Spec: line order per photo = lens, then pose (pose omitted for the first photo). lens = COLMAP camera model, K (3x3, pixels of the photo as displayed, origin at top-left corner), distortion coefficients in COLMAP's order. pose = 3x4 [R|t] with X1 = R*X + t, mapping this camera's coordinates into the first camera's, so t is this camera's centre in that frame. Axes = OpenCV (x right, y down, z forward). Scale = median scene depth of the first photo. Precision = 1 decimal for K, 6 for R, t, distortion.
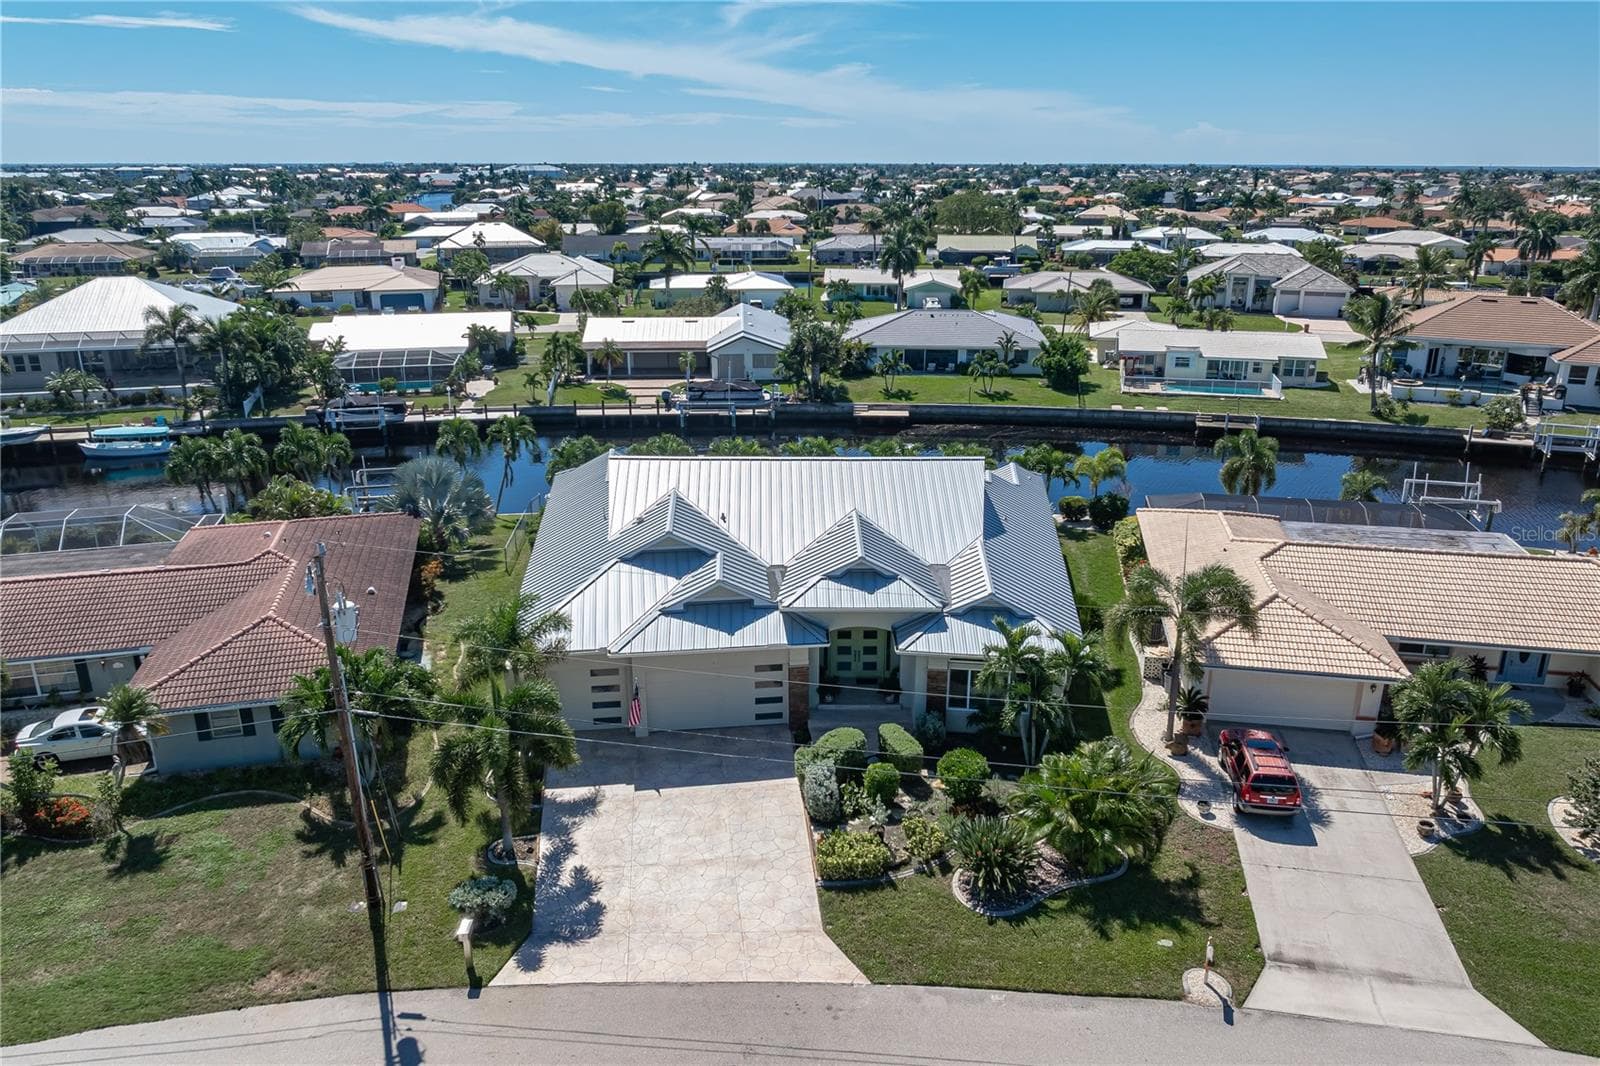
lens RADIAL K [[1127.2, 0, 802.6], [0, 1127.2, 531.0], [0, 0, 1]] dist [-0.022929, -0.002958]
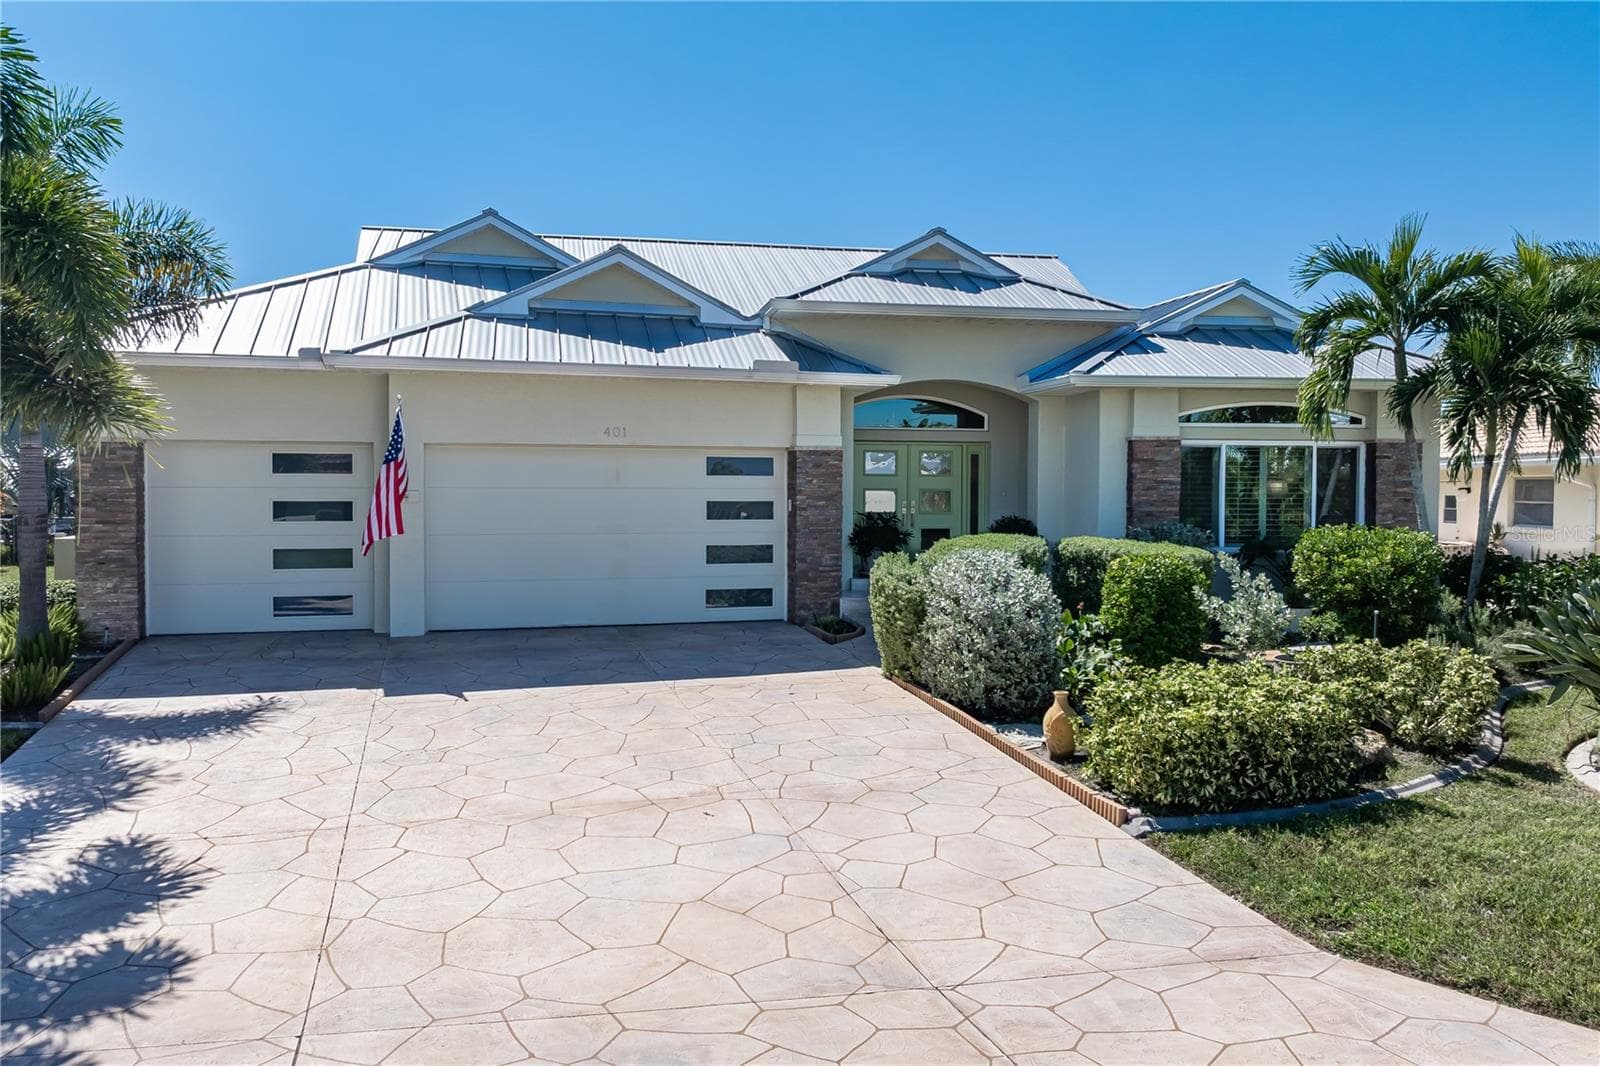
lens RADIAL K [[1146.5, 0, 785.5], [0, 1146.5, 521.3], [0, 0, 1]] dist [0.002721, -0.002153]
pose [[0.985007, -0.002528, 0.172494, -0.087922], [0.050849, 0.959725, -0.276300, 0.262638], [-0.164848, 0.280929, 0.945465, 0.629672]]
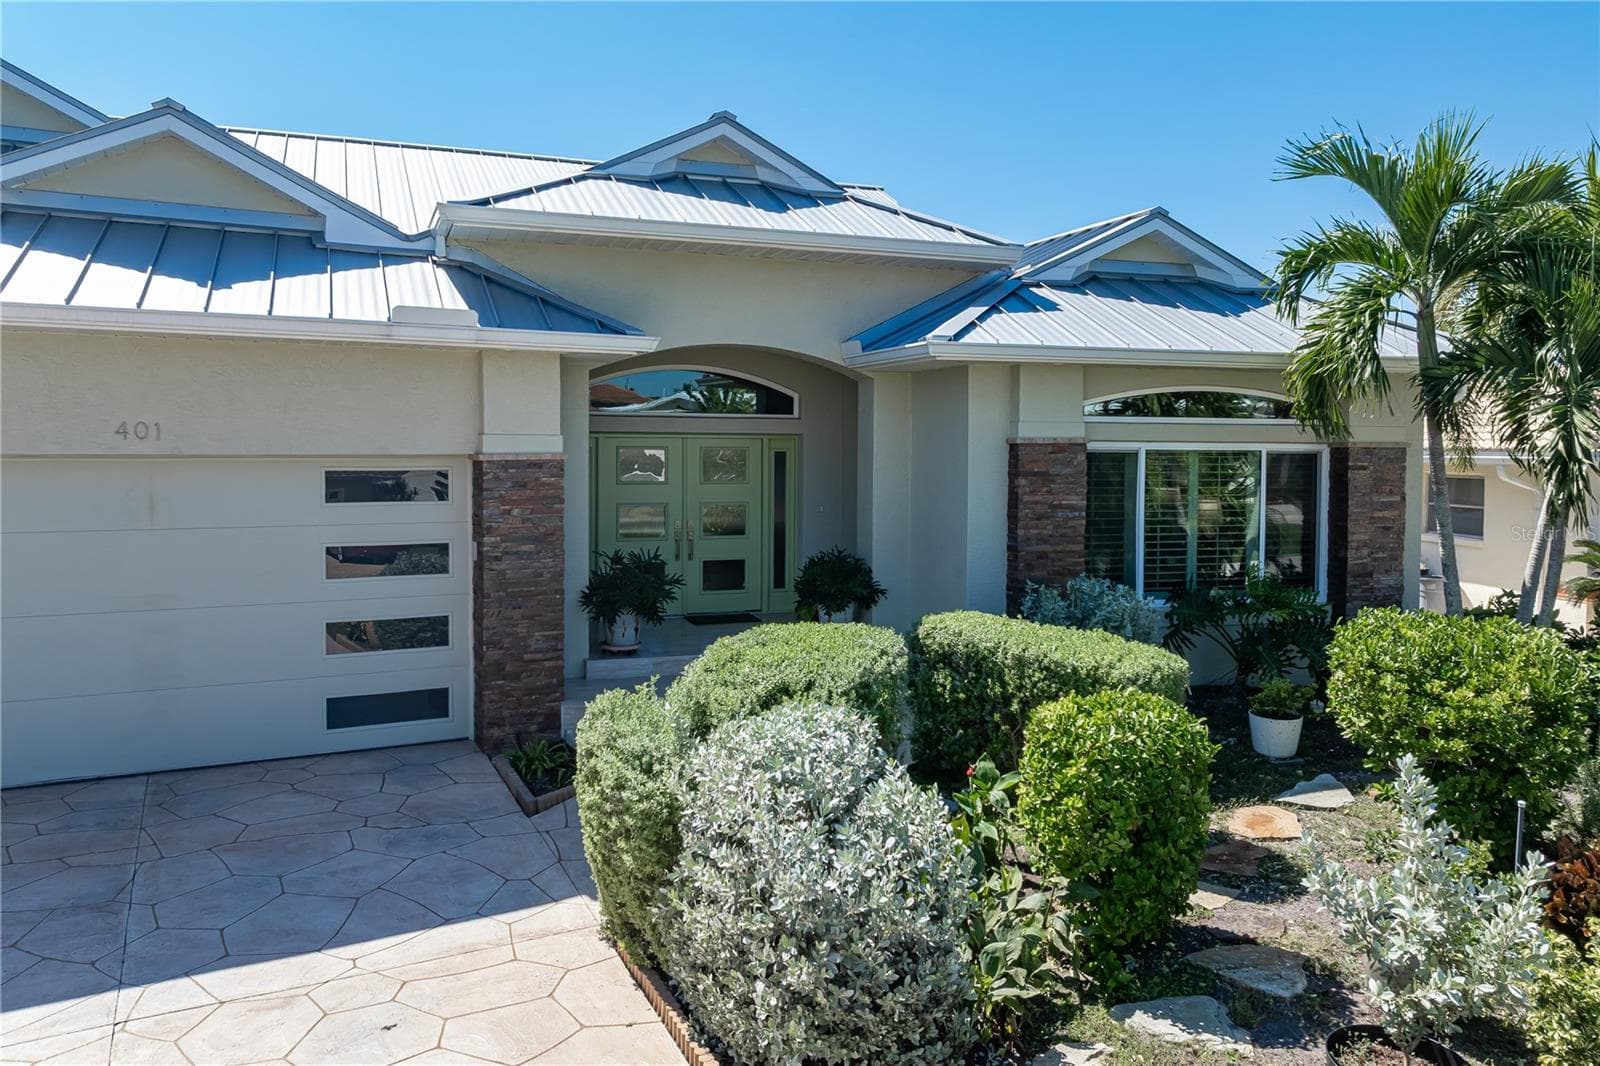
lens RADIAL K [[1145.0, 0, 801.2], [0, 1145.0, 480.7], [0, 0, 1]] dist [-0.010719, 0.007370]
pose [[0.937590, -0.006854, 0.347674, -0.033376], [0.102430, 0.960892, -0.257285, 0.197427], [-0.332313, 0.276840, 0.901625, 0.772104]]
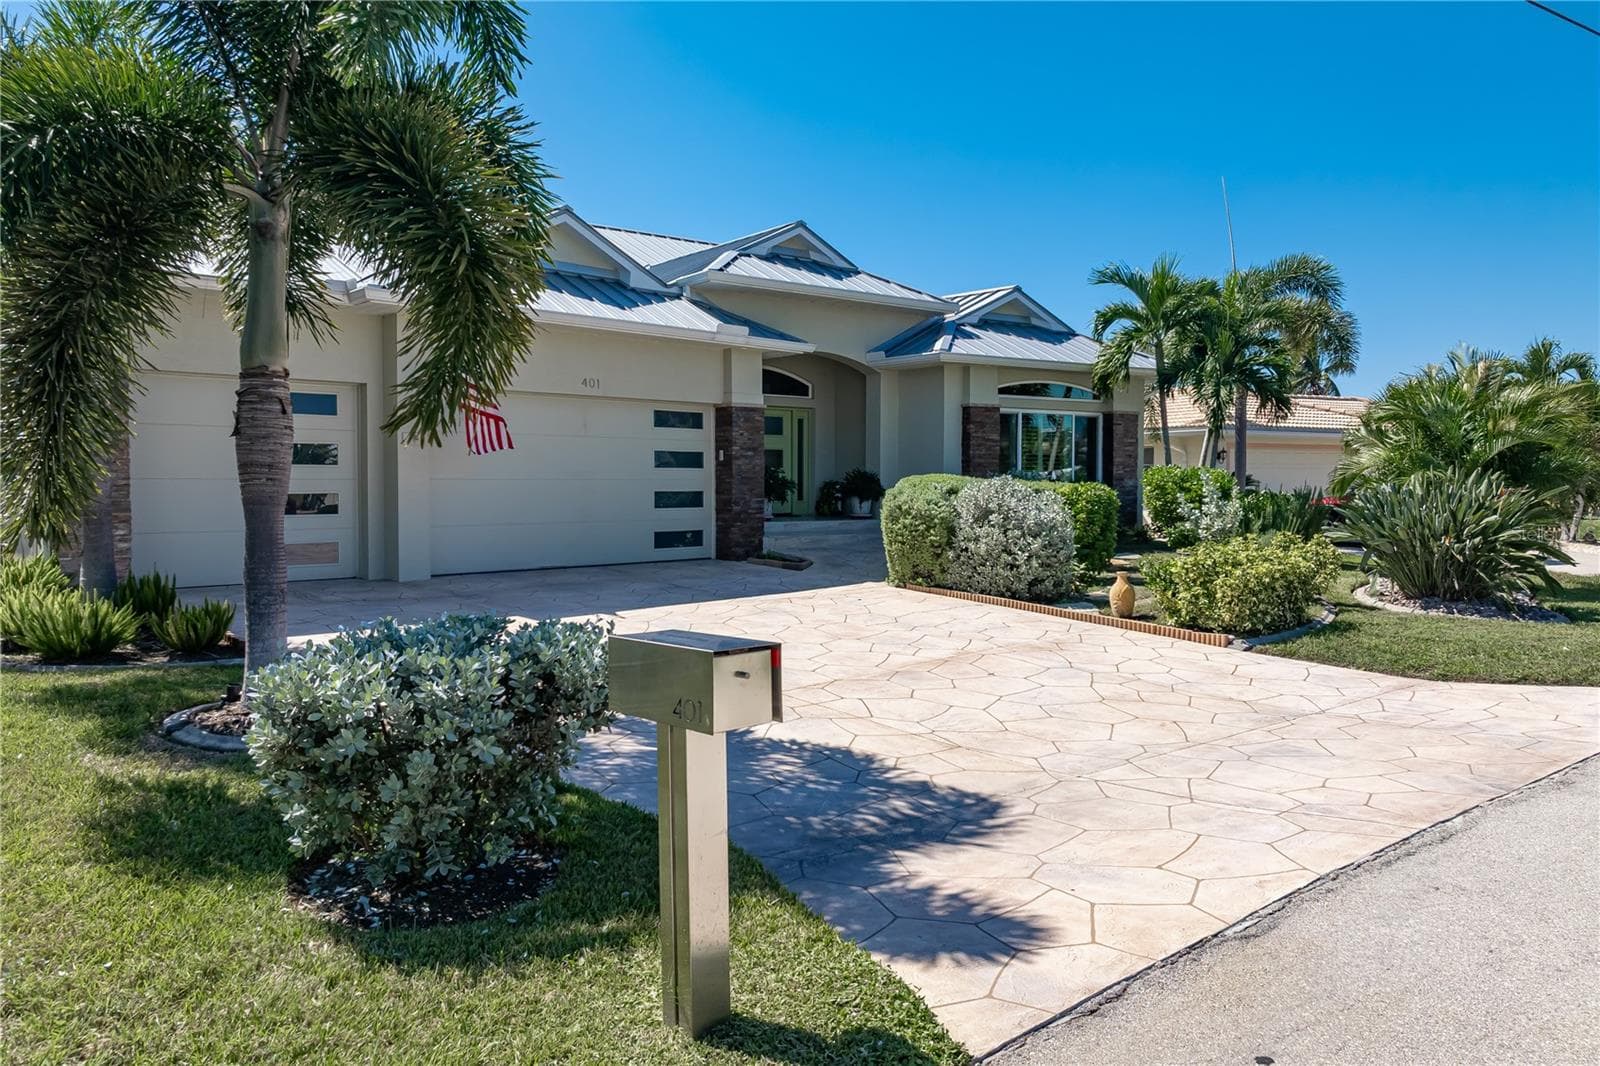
lens RADIAL K [[1127.2, 0, 802.6], [0, 1127.2, 531.0], [0, 0, 1]] dist [-0.022929, -0.002958]
pose [[0.794408, -0.026097, 0.606823, -0.271887], [0.187144, 0.960988, -0.203666, 0.271880], [-0.577835, 0.275357, 0.768300, 0.657758]]
